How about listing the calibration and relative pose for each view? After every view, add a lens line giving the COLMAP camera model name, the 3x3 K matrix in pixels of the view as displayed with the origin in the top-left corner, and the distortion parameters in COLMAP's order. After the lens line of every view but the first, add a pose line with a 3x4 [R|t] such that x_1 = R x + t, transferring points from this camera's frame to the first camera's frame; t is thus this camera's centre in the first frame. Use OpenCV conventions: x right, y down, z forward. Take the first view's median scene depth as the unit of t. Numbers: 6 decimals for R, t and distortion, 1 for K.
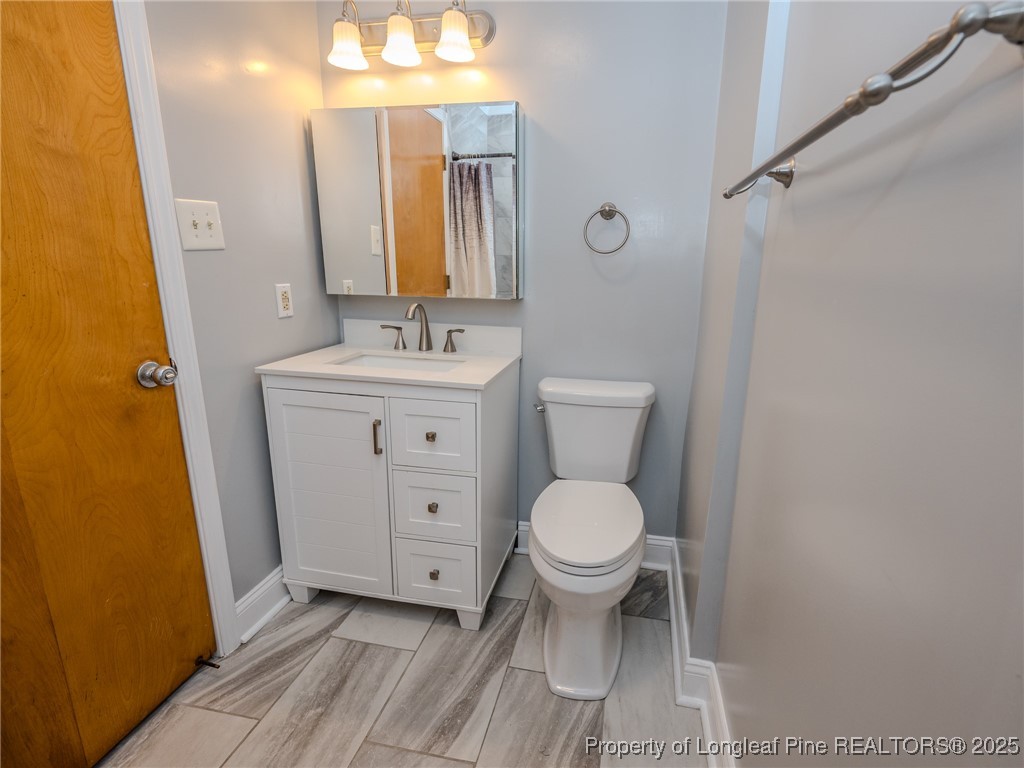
lens RADIAL K [[465.6, 0, 509.8], [0, 465.6, 379.5], [0, 0, 1]] dist [-0.002317, 0.001115]
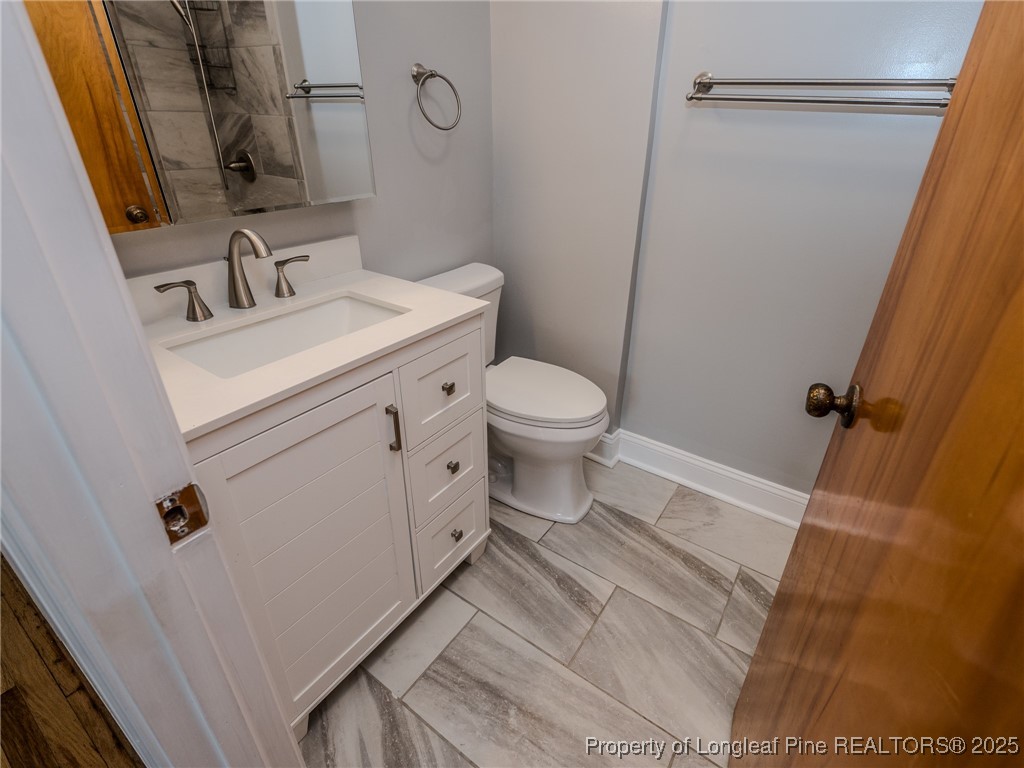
lens RADIAL K [[520.0, 0, 512.2], [0, 520.0, 387.2], [0, 0, 1]] dist [0.004776, 0.000840]
pose [[0.361660, -0.443601, 0.820012, -0.922675], [0.208816, 0.895746, 0.392473, -0.224938], [-0.908624, 0.029290, 0.416587, 0.554168]]
